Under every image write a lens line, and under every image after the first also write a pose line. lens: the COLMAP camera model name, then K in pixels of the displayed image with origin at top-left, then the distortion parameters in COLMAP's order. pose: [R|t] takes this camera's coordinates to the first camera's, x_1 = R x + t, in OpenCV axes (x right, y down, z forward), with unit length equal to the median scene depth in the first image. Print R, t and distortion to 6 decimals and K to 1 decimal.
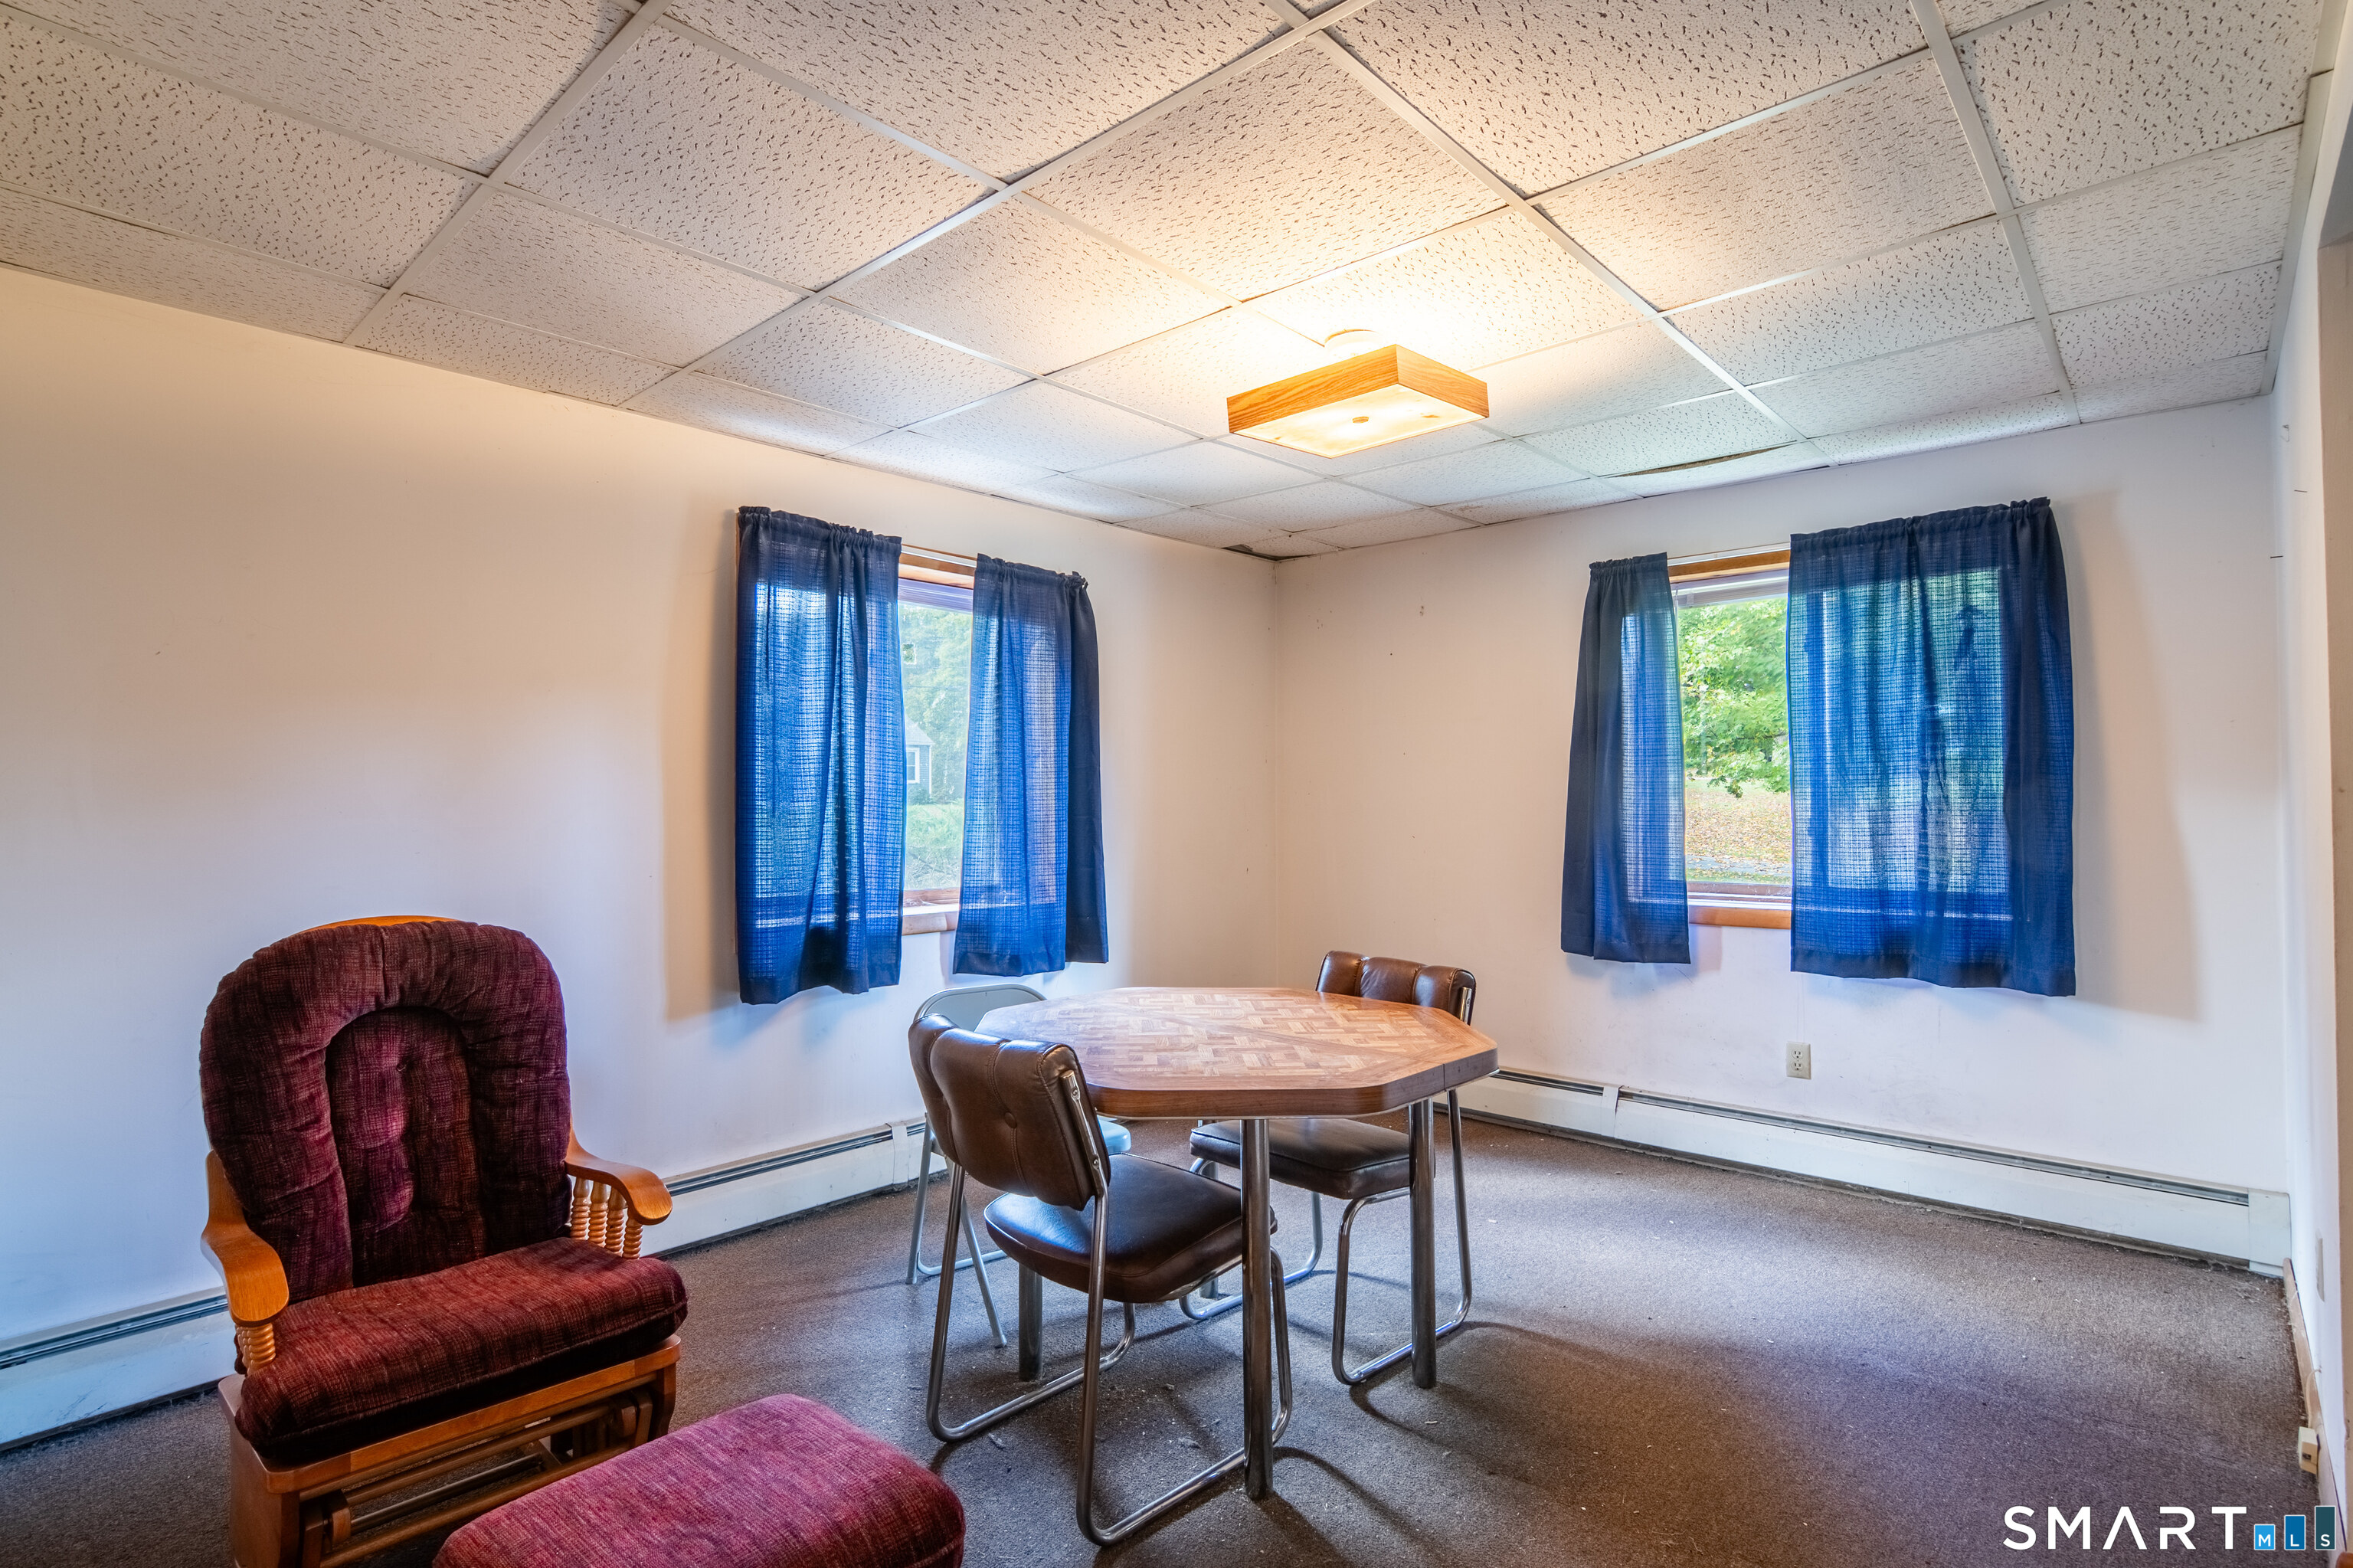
lens RADIAL K [[1146.4, 0, 1179.3], [0, 1146.4, 780.7], [0, 0, 1]] dist [-0.000124, -0.000062]
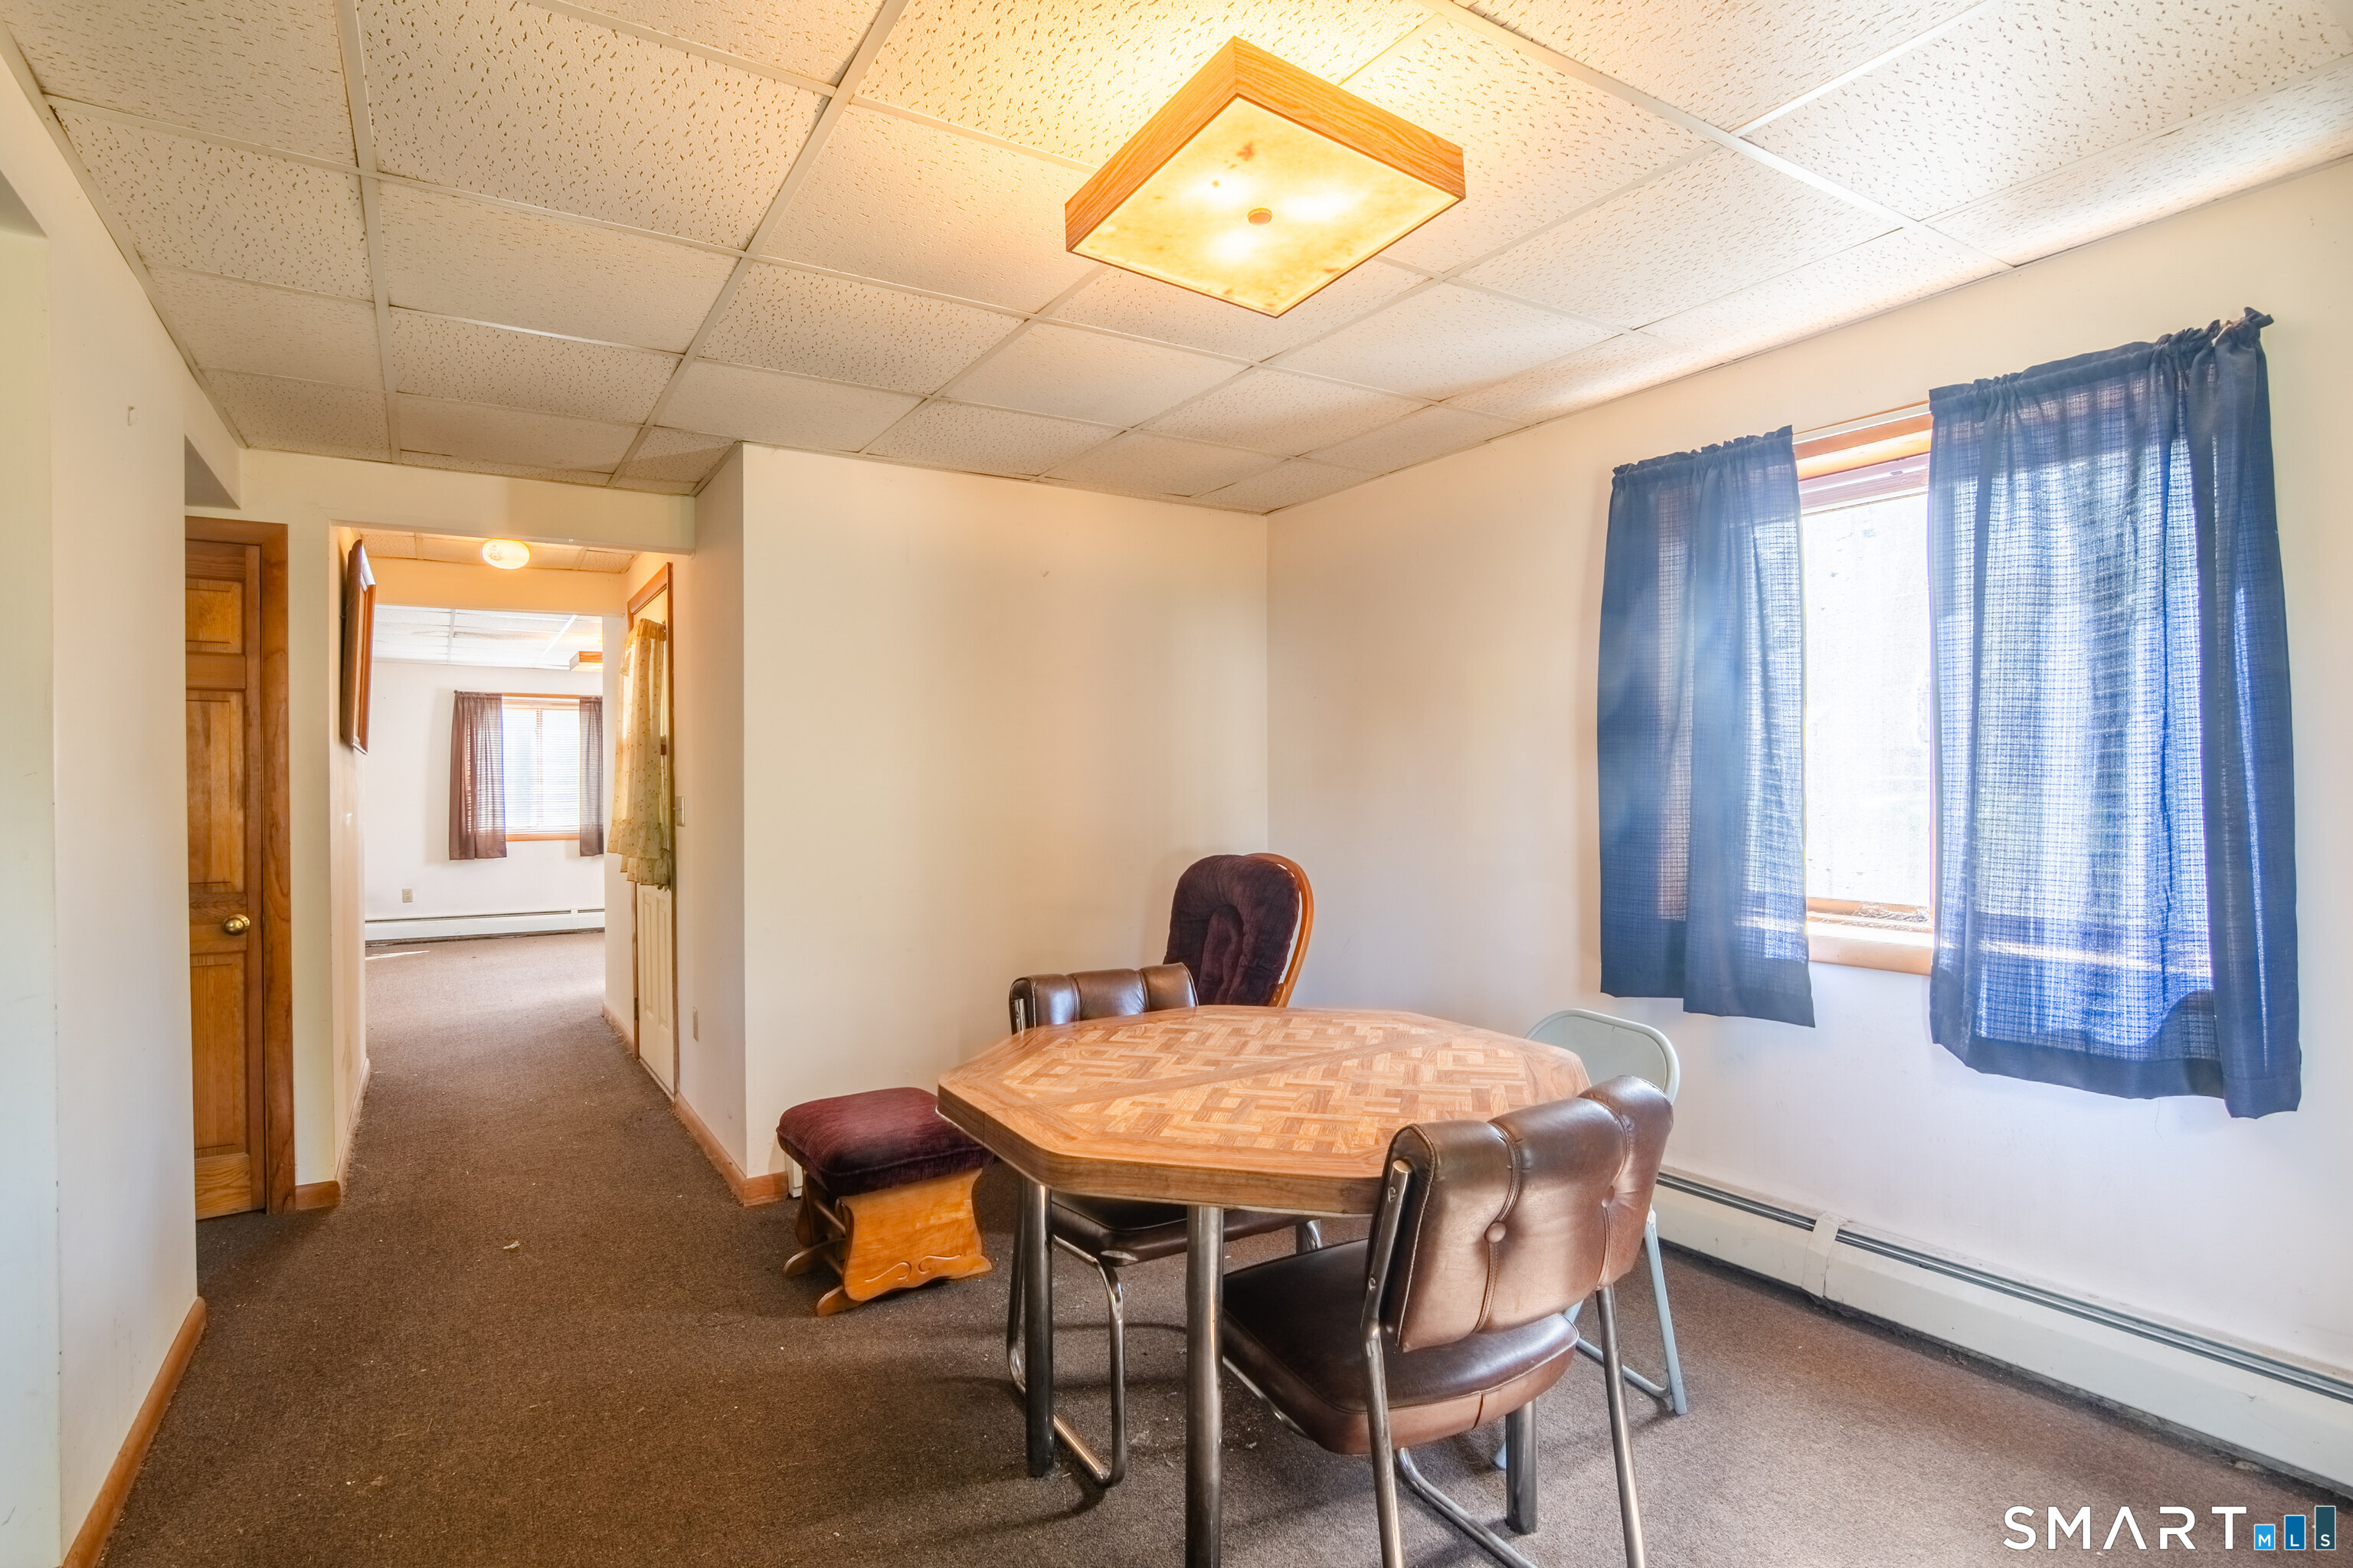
lens RADIAL K [[1146.4, 0, 1170.8], [0, 1146.4, 769.6], [0, 0, 1]] dist [-0.000124, -0.000062]
pose [[-0.265740, 0.005829, -0.964027, 0.573575], [0.031526, 0.999499, -0.002647, -0.001070], [0.963529, -0.031095, -0.265791, 0.799088]]
